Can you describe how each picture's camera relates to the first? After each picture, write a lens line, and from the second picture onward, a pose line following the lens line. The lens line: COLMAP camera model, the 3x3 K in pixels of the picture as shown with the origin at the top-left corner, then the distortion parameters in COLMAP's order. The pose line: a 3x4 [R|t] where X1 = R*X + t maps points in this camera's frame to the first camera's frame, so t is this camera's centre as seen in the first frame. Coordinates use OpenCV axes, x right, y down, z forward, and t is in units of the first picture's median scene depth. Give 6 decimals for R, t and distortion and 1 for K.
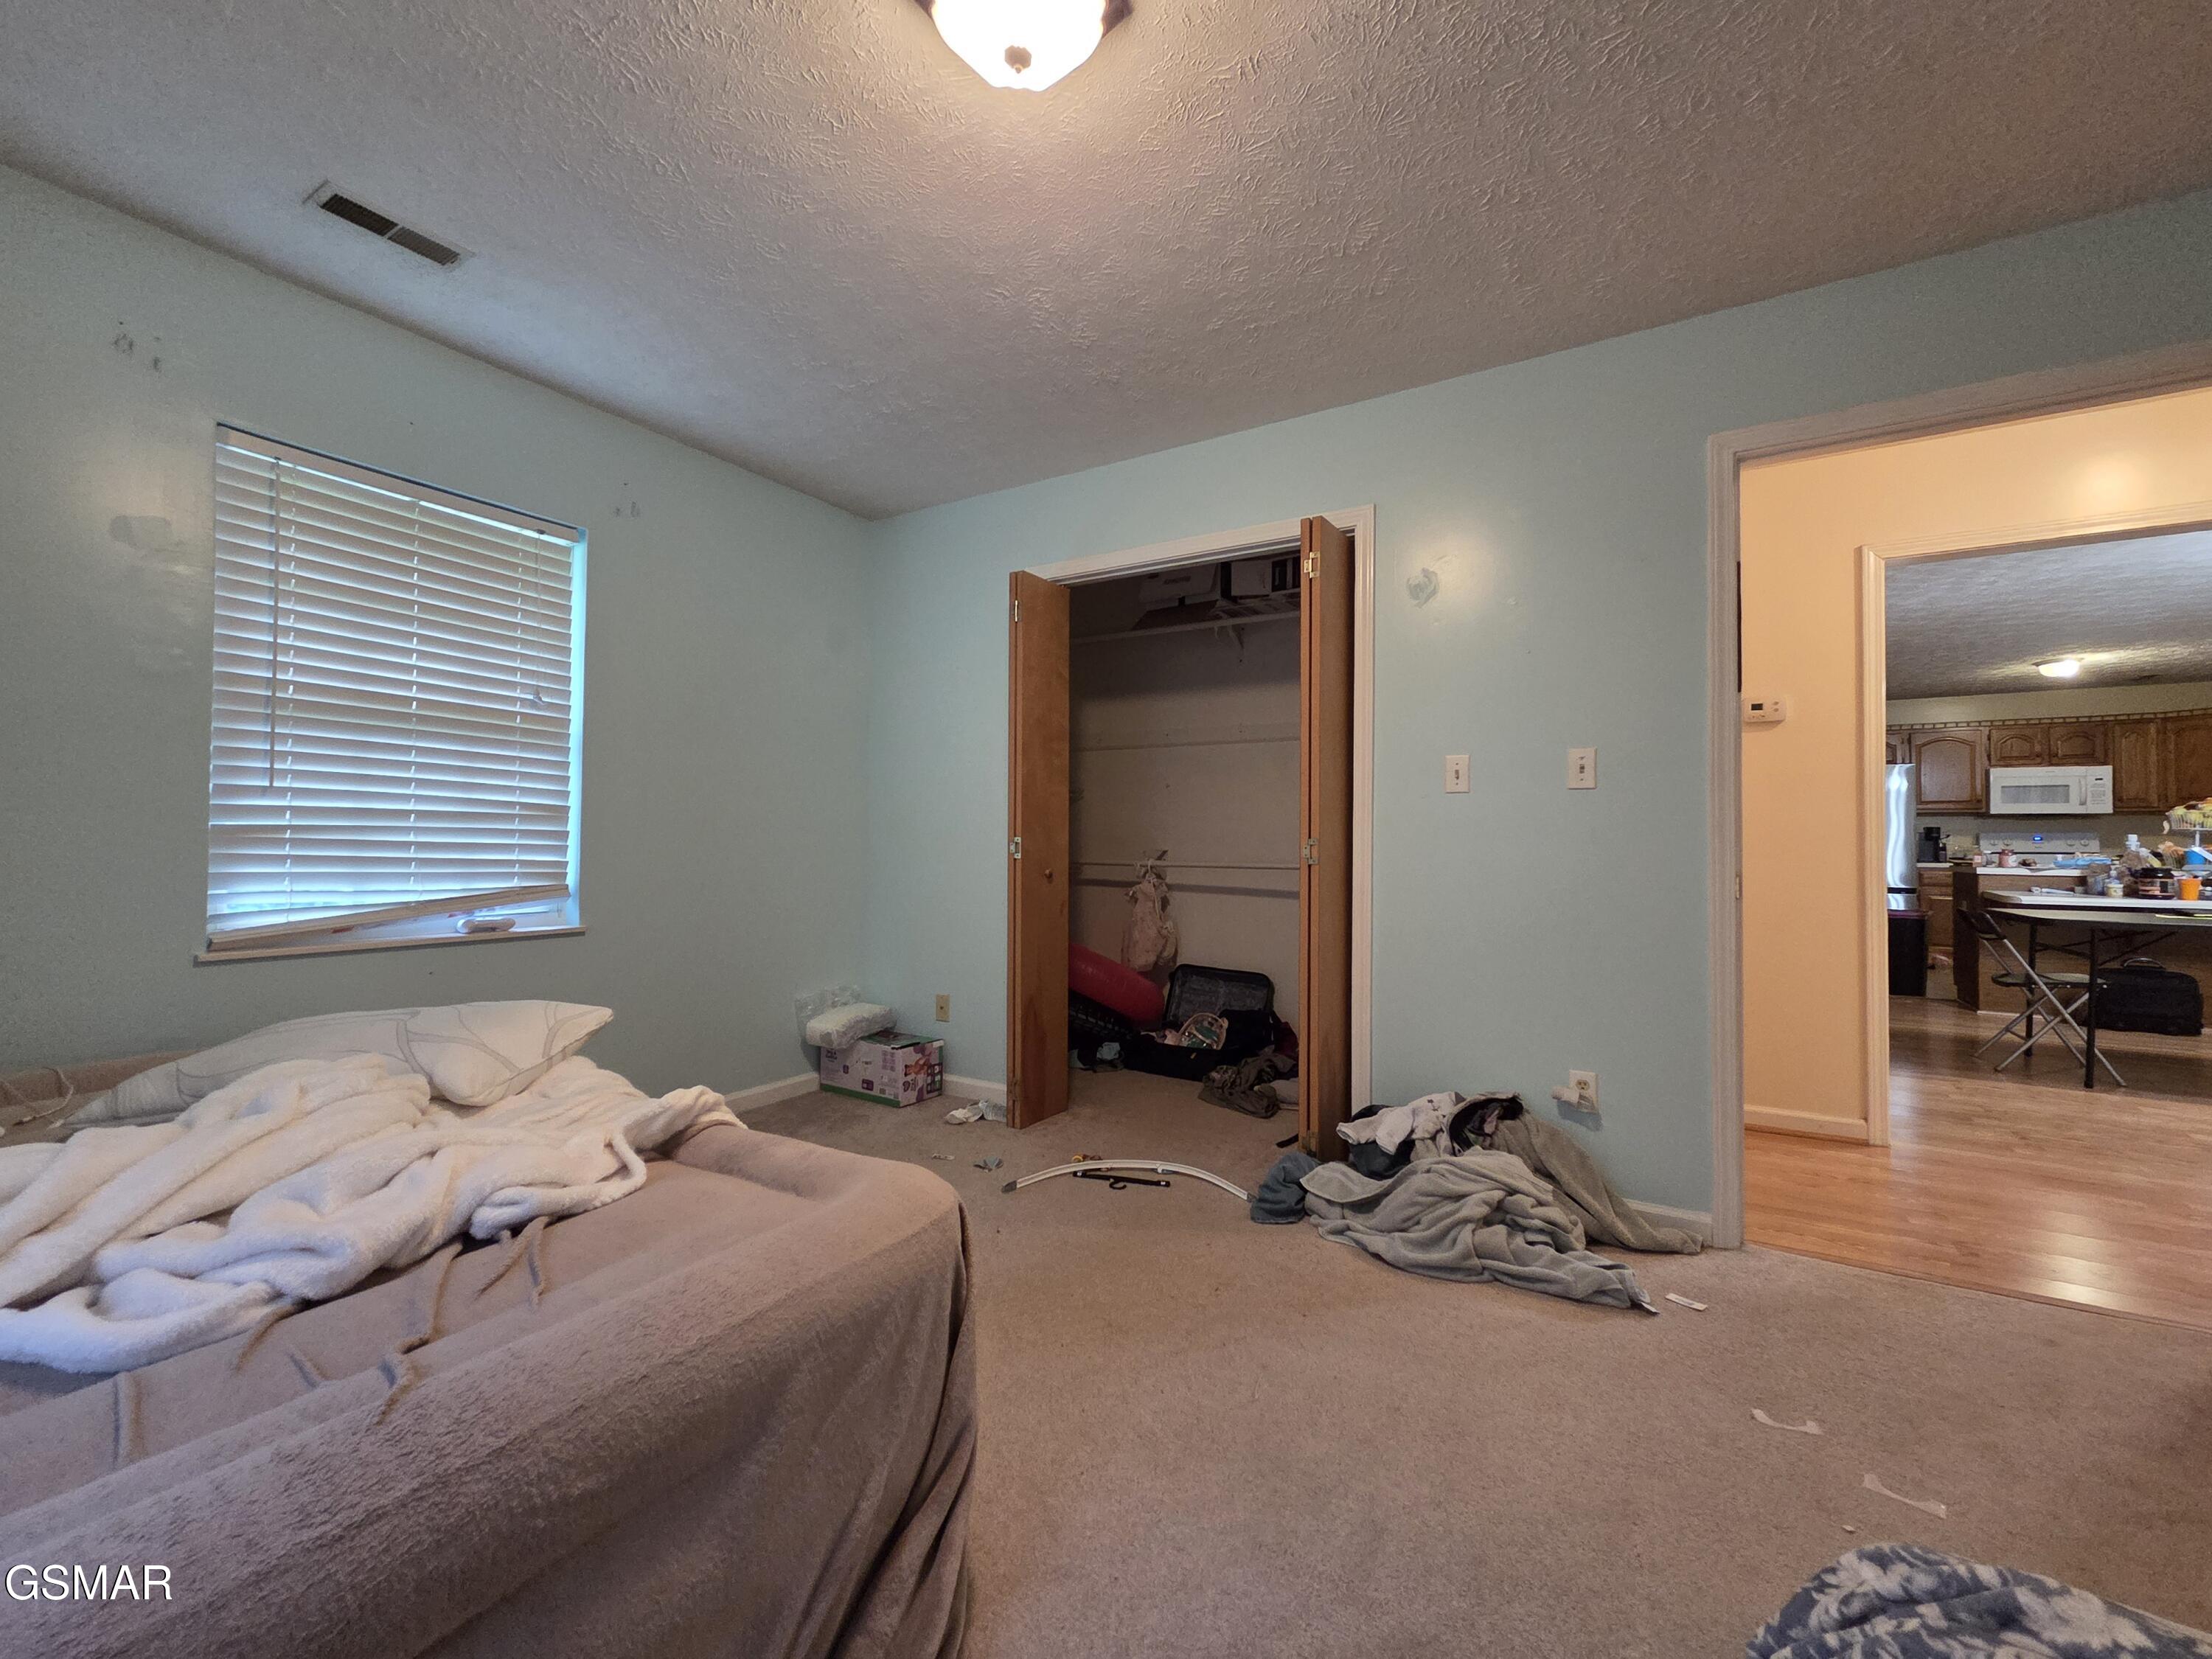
lens RADIAL K [[905.5, 0, 1099.9], [0, 905.5, 826.2], [0, 0, 1]] dist [-0.000938, 0.000308]
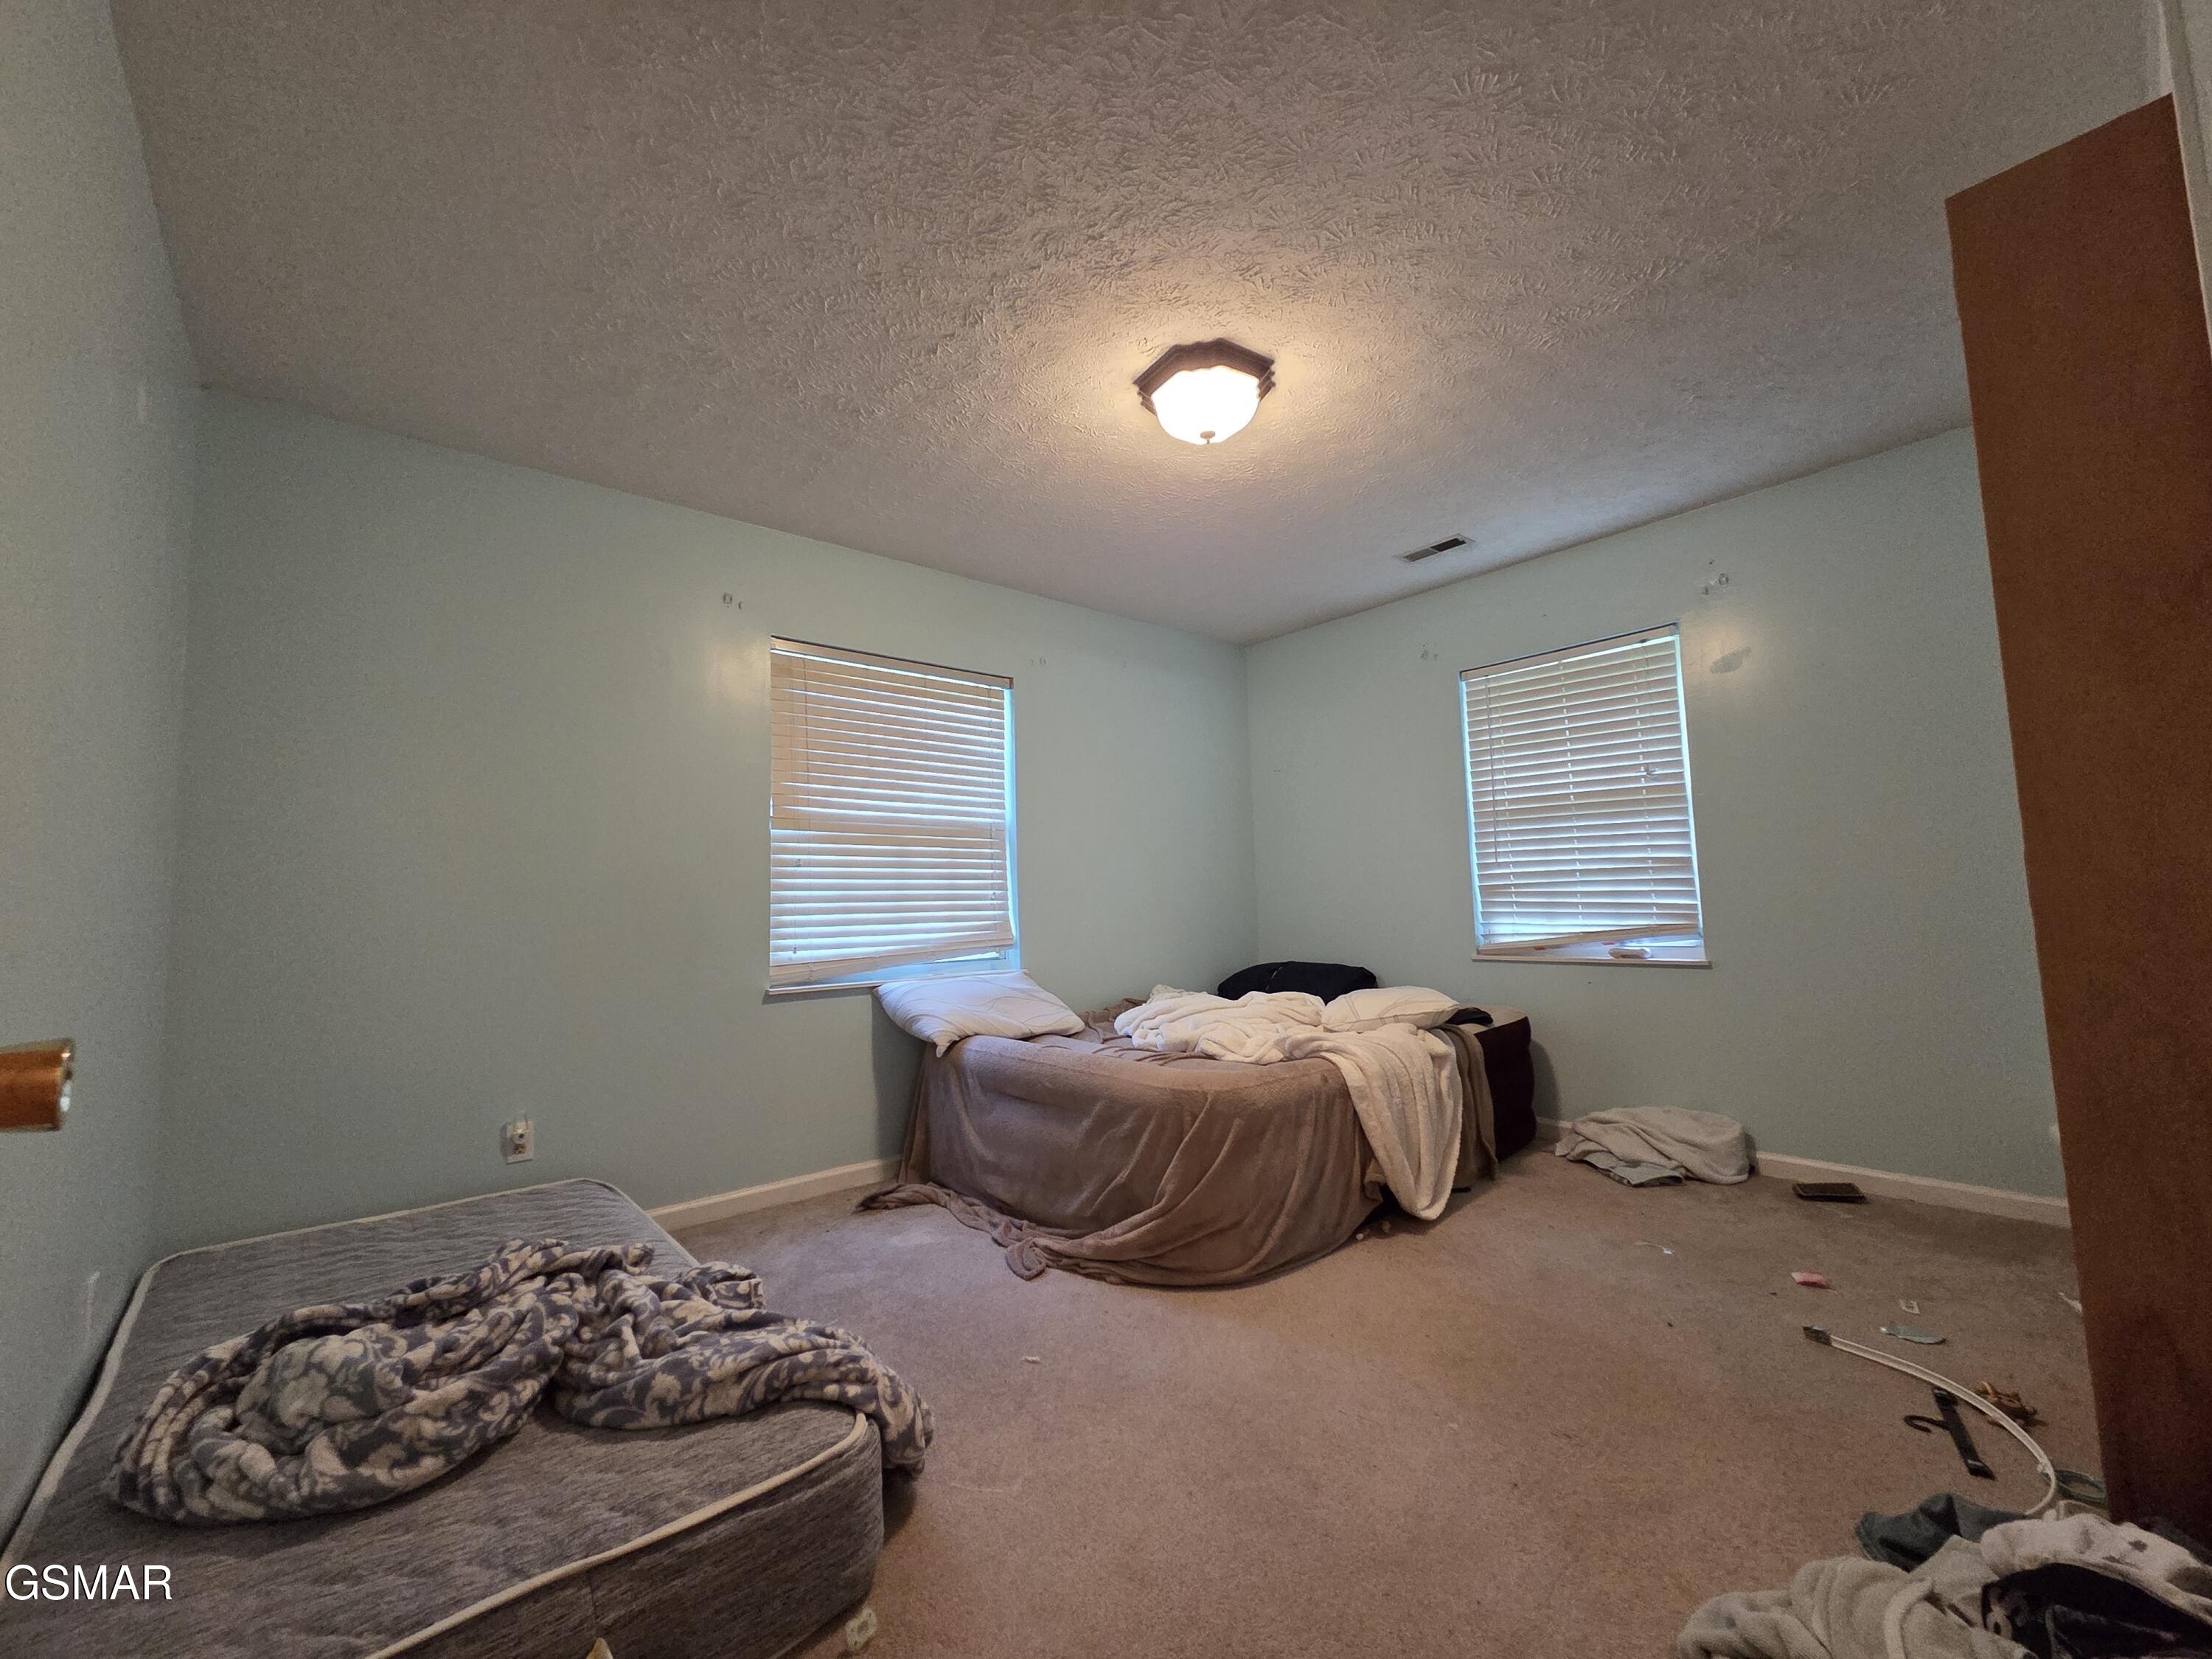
lens RADIAL K [[891.2, 0, 1106.0], [0, 891.2, 829.5], [0, 0, 1]] dist [-0.002434, -0.000361]
pose [[-0.293571, -0.078863, -0.952679, 0.835307], [0.048390, 0.994088, -0.097202, 0.020769], [0.954712, -0.074636, -0.288019, 0.691186]]
